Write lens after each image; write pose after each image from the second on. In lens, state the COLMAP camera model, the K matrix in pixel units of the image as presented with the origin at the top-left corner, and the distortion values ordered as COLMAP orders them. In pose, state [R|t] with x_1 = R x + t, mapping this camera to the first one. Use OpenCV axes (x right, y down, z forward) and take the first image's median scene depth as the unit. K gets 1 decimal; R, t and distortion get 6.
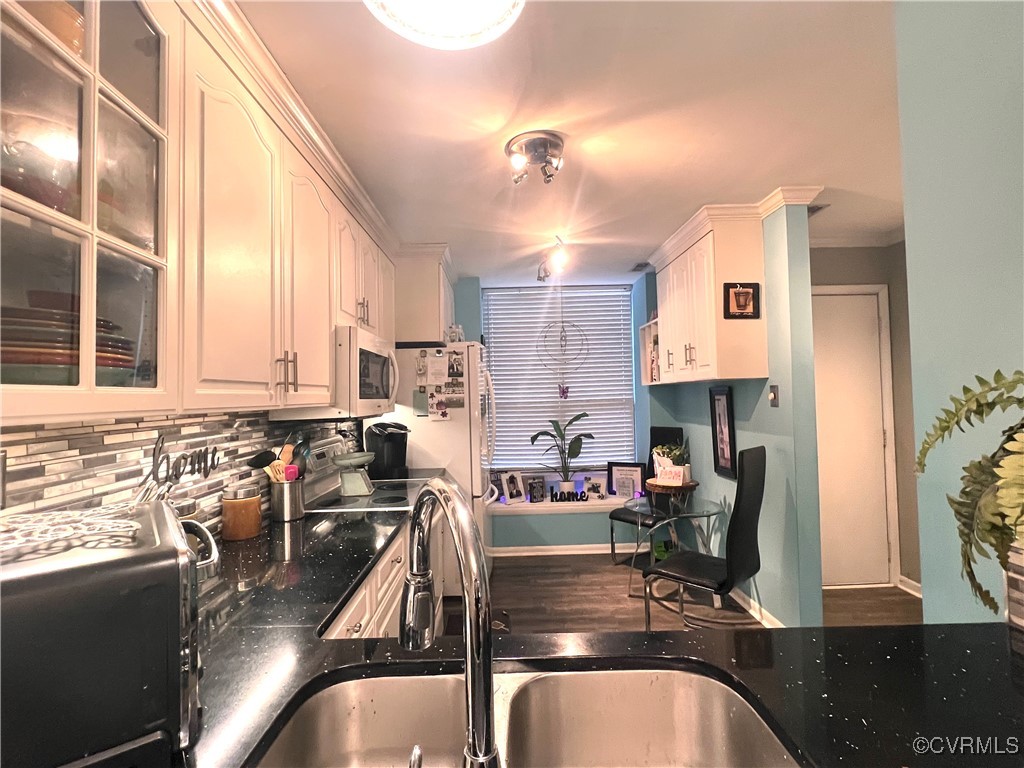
lens RADIAL K [[484.9, 0, 512.0], [0, 484.9, 384.0], [0, 0, 1]] dist [-0.001025, -0.000471]
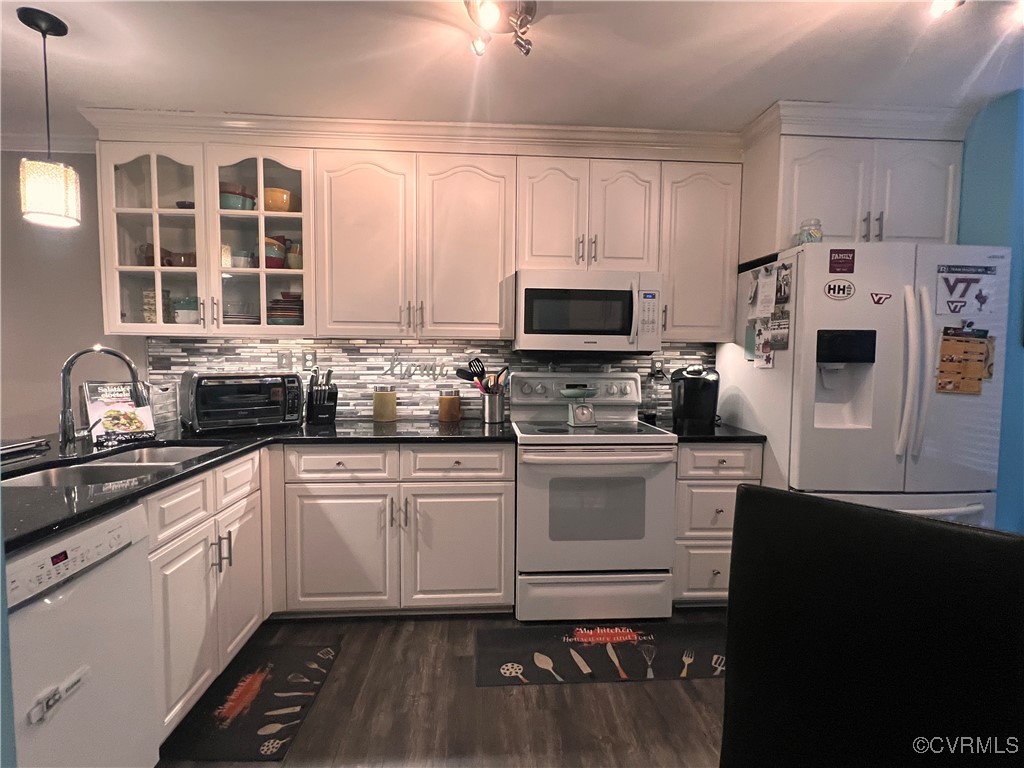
lens RADIAL K [[484.9, 0, 512.0], [0, 484.9, 384.0], [0, 0, 1]] dist [-0.001025, -0.000471]
pose [[0.043197, 0.083558, -0.995566, 1.067447], [0.014168, 0.996345, 0.084238, 0.066707], [0.998966, -0.017744, 0.041855, 1.188406]]
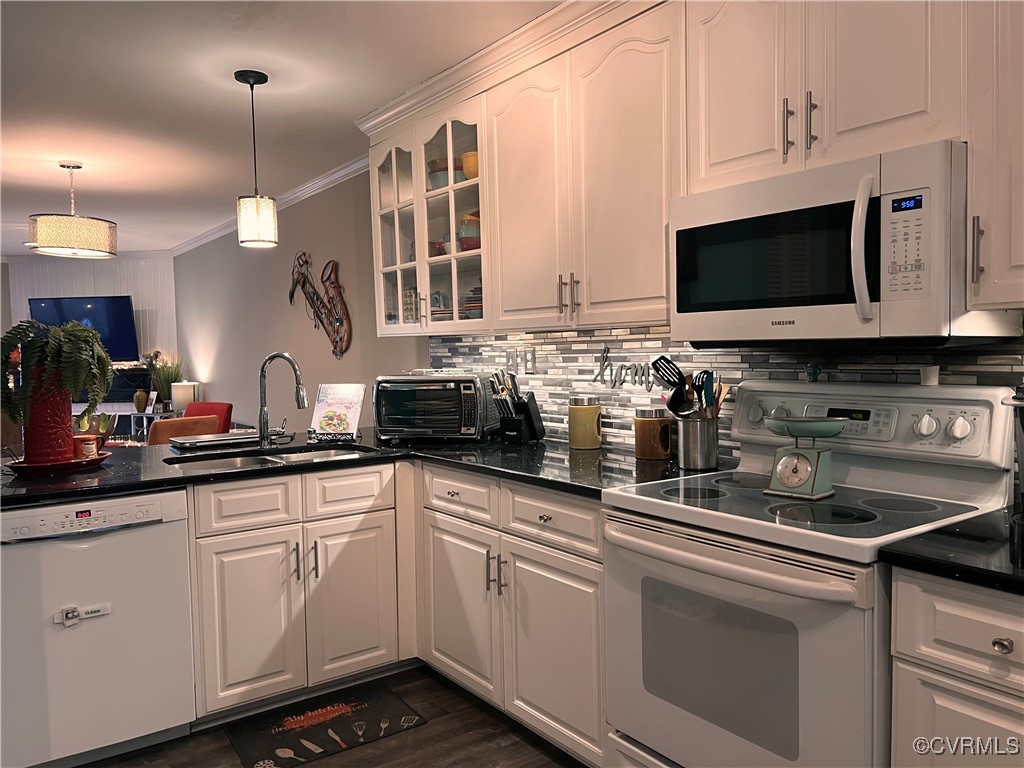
lens RADIAL K [[768.8, 0, 512.0], [0, 768.8, 387.6], [0, 0, 1]] dist [0.075353, -0.101045]
pose [[-0.820245, 0.070630, -0.567635, 0.572784], [0.052998, 0.997463, 0.047529, 0.088110], [0.569552, 0.008901, -0.821907, 2.203115]]
